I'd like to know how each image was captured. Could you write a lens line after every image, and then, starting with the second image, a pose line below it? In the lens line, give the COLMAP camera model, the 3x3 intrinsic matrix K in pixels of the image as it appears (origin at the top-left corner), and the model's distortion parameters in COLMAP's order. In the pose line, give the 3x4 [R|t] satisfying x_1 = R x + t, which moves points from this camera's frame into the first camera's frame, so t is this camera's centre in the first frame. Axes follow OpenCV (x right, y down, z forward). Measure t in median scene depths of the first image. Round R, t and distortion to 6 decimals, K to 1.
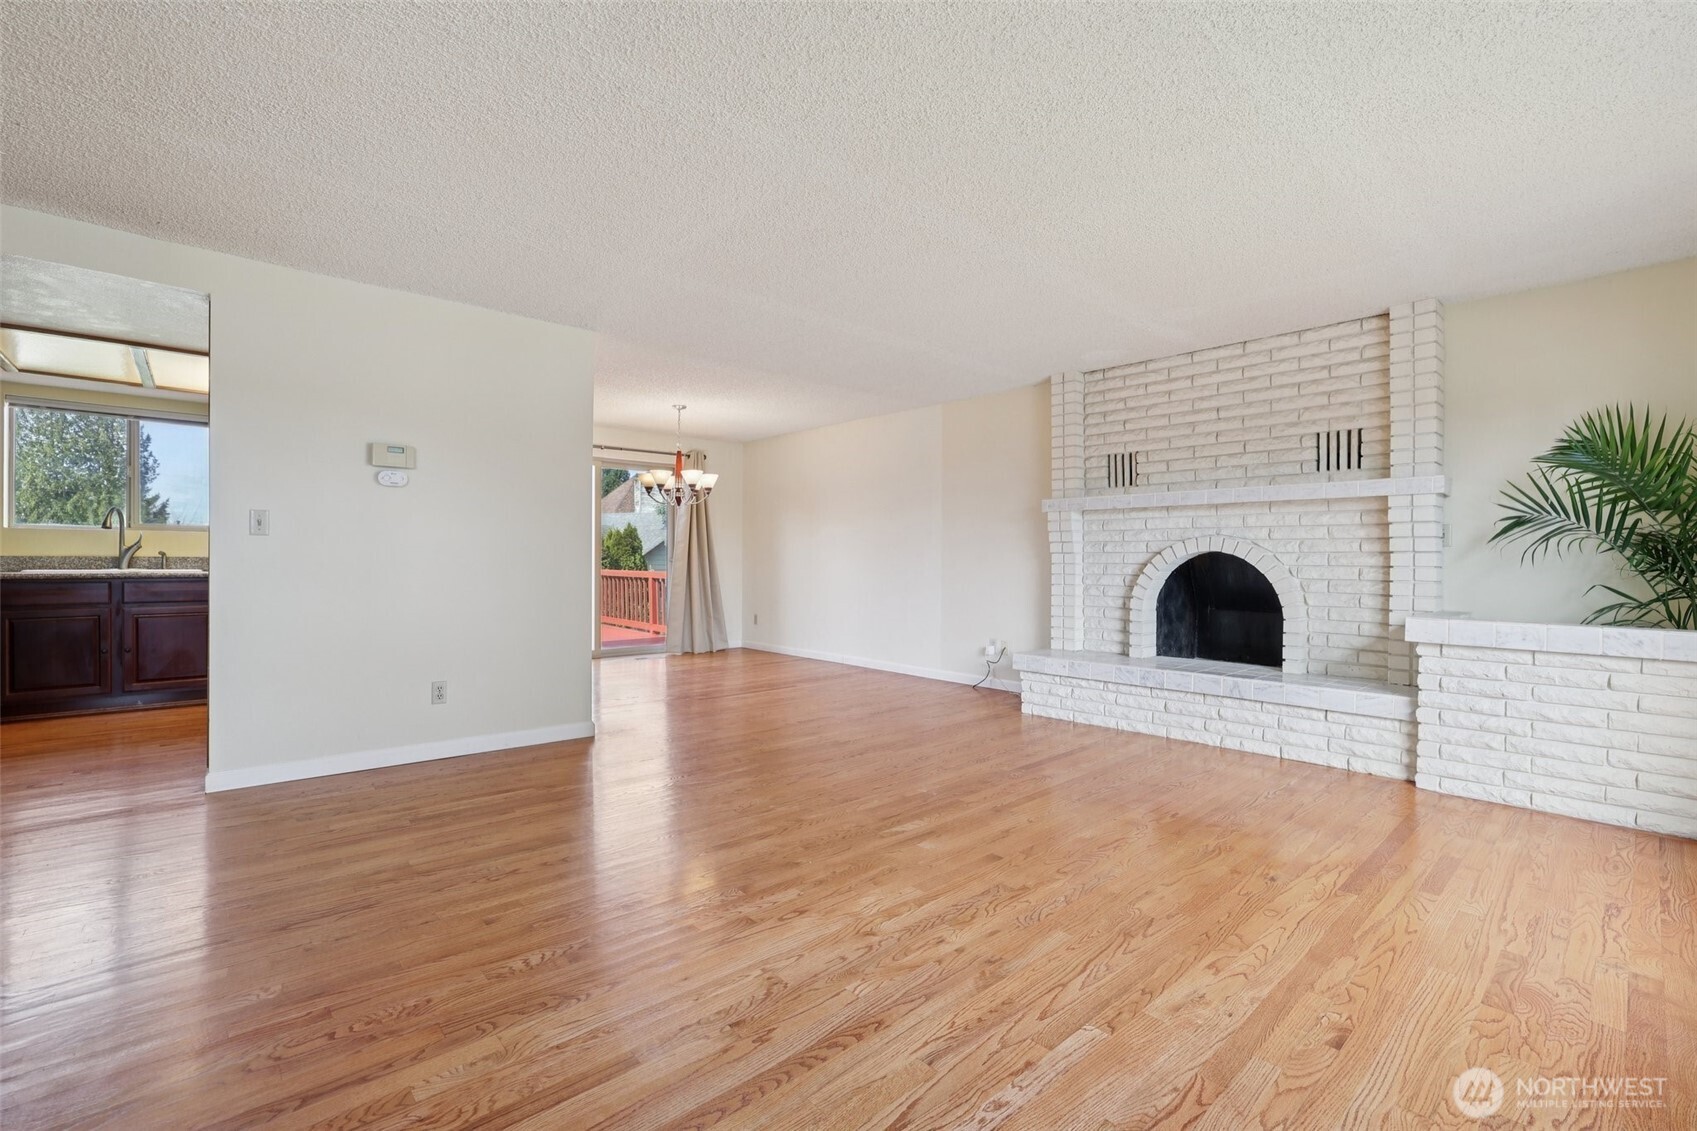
lens RADIAL K [[727.9, 0, 863.2], [0, 727.9, 571.4], [0, 0, 1]] dist [-0.033249, 0.004048]
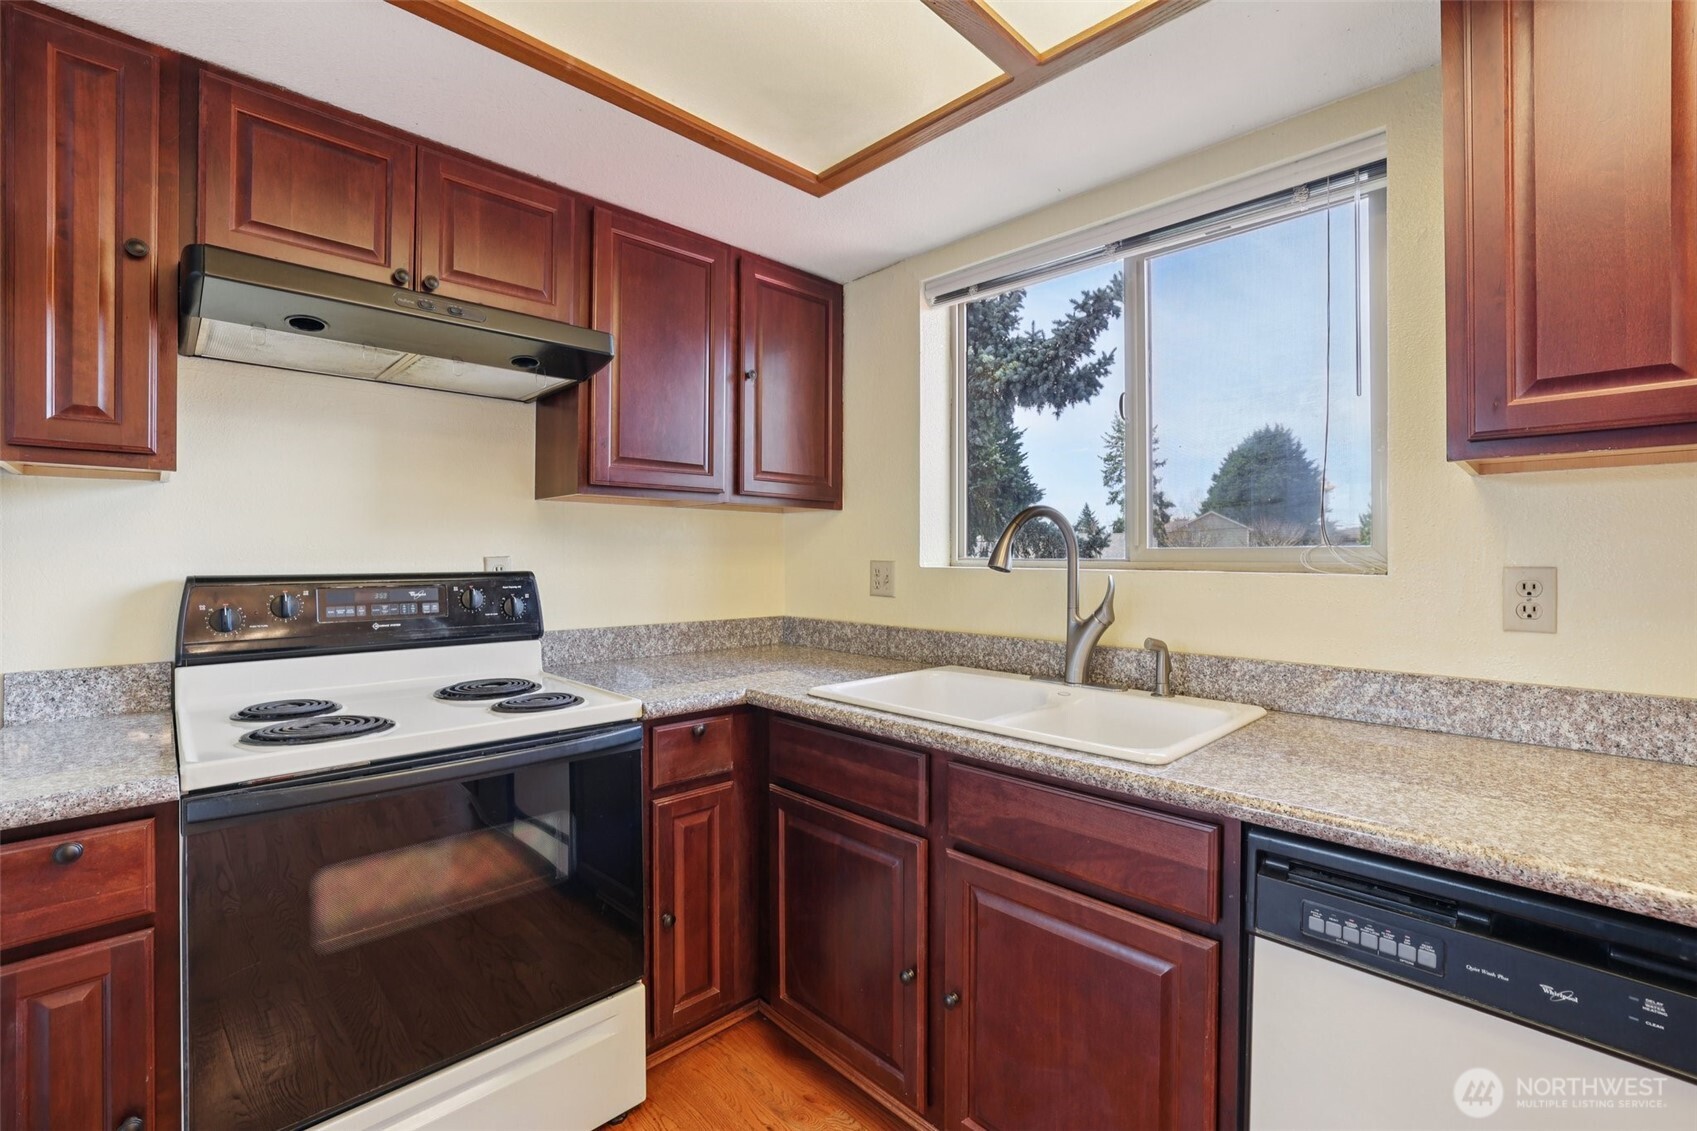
lens RADIAL K [[727.9, 0, 858.8], [0, 727.9, 558.9], [0, 0, 1]] dist [-0.033249, 0.004048]
pose [[0.032653, 0.003096, -0.999462, -0.681545], [-0.012991, 0.999912, 0.002673, -0.064403], [0.999382, 0.012897, 0.032691, 0.870151]]
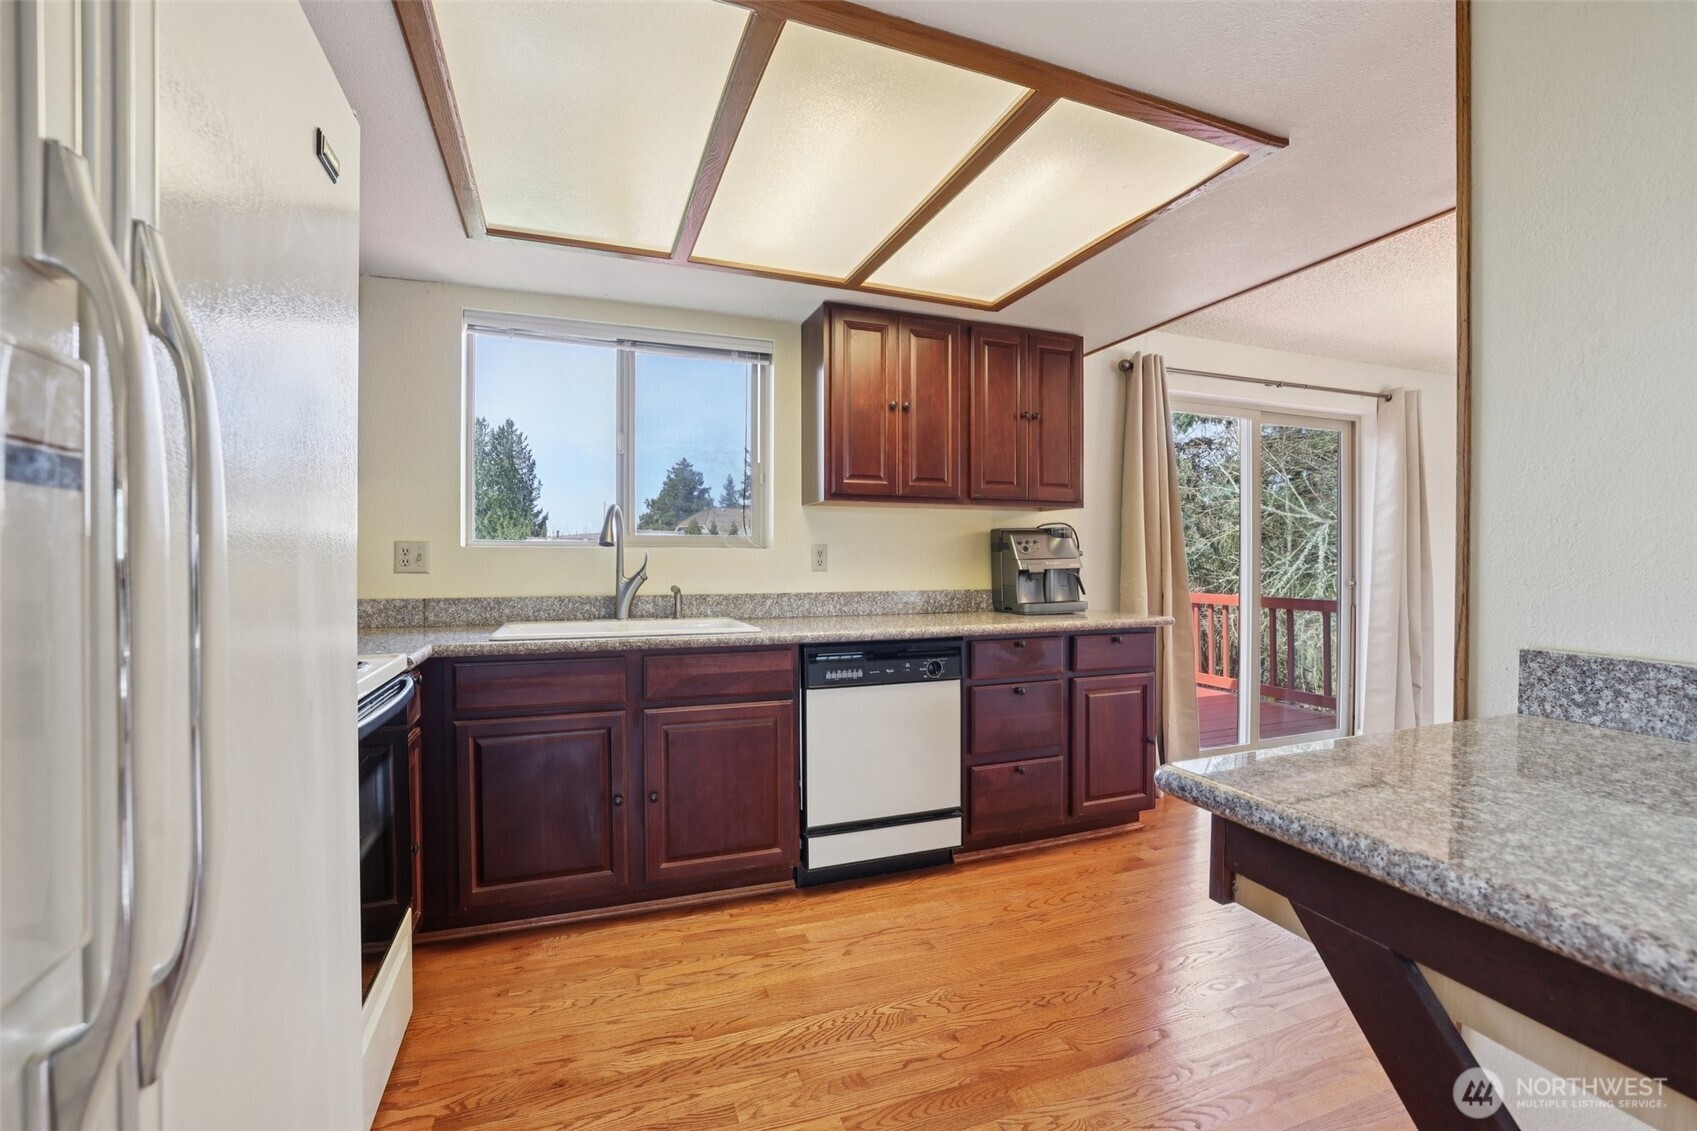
lens RADIAL K [[727.9, 0, 843.2], [0, 727.9, 568.3], [0, 0, 1]] dist [-0.033249, 0.004048]
pose [[0.927459, 0.000345, -0.373924, -0.668784], [-0.002155, 0.999988, -0.004425, -0.040520], [0.373918, 0.004910, 0.927449, 0.530527]]
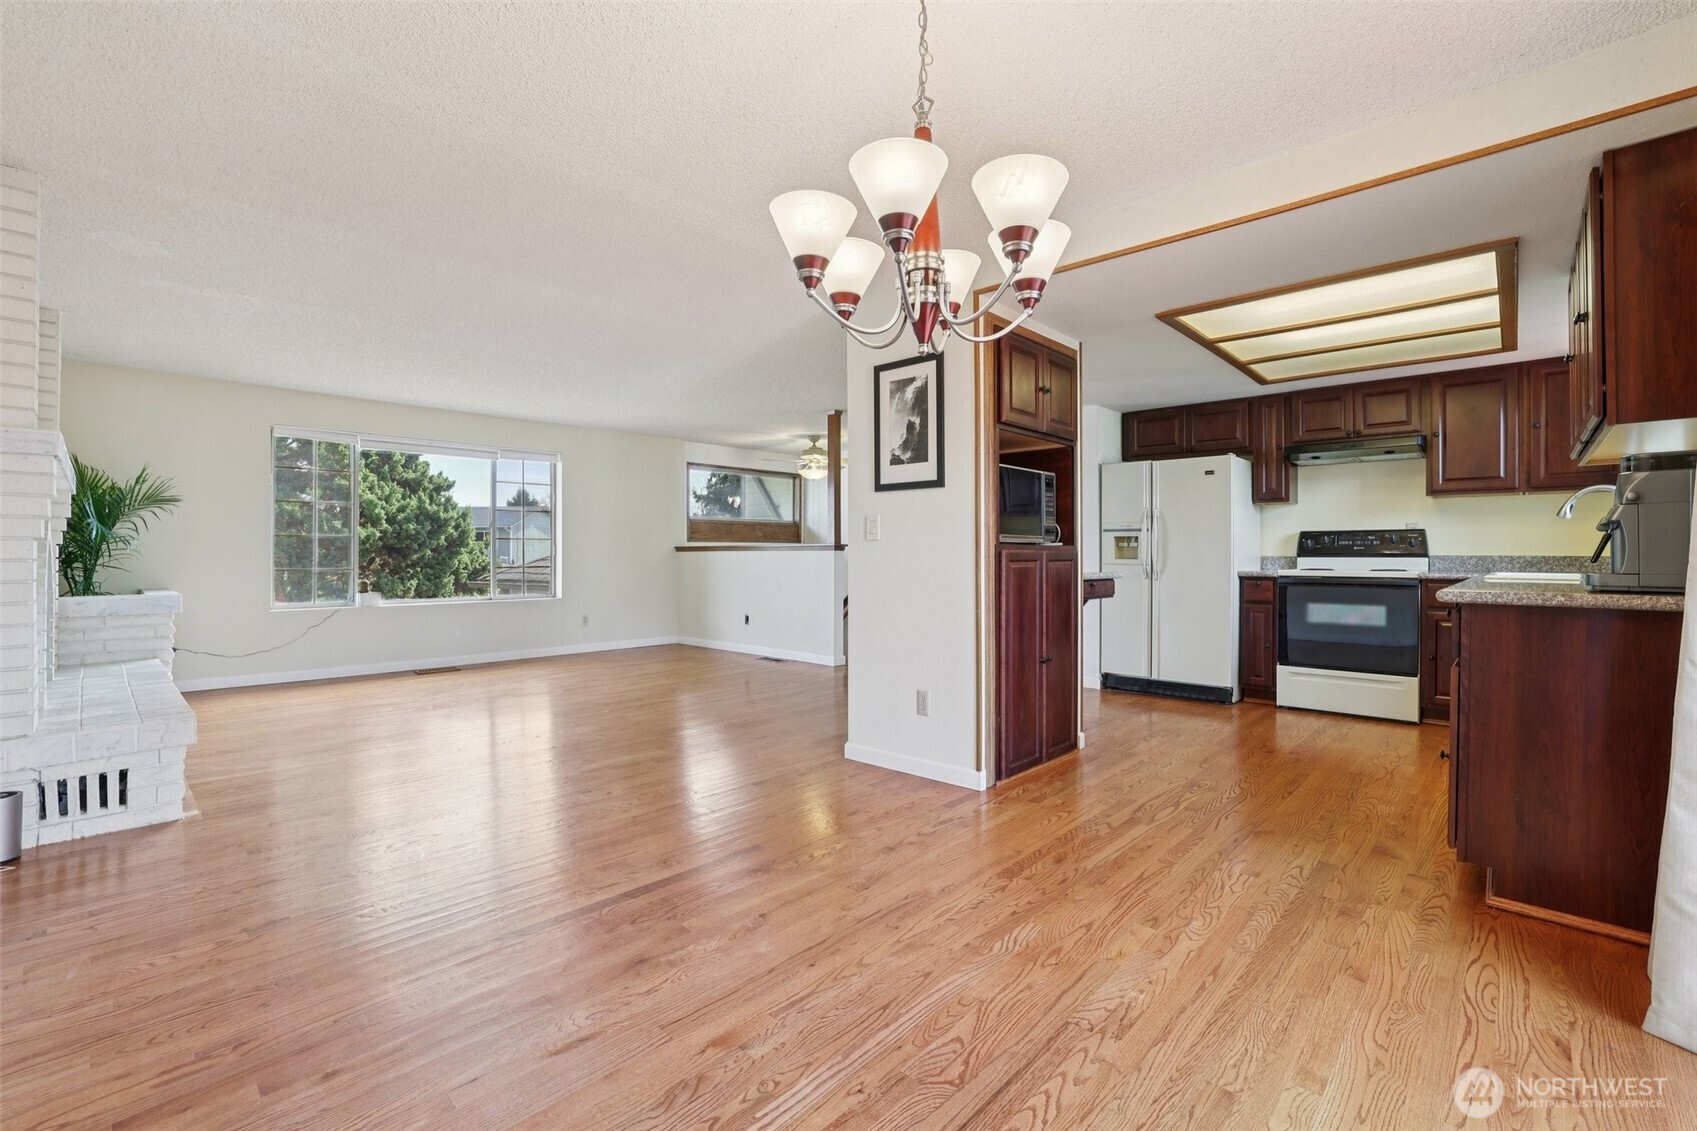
lens RADIAL K [[727.9, 0, 845.5], [0, 727.9, 555.6], [0, 0, 1]] dist [-0.033249, 0.004048]
pose [[-0.997347, -0.002912, -0.072729, -0.249793], [-0.003910, 0.999900, 0.013578, -0.027850], [0.072682, 0.013827, -0.997259, 1.600209]]
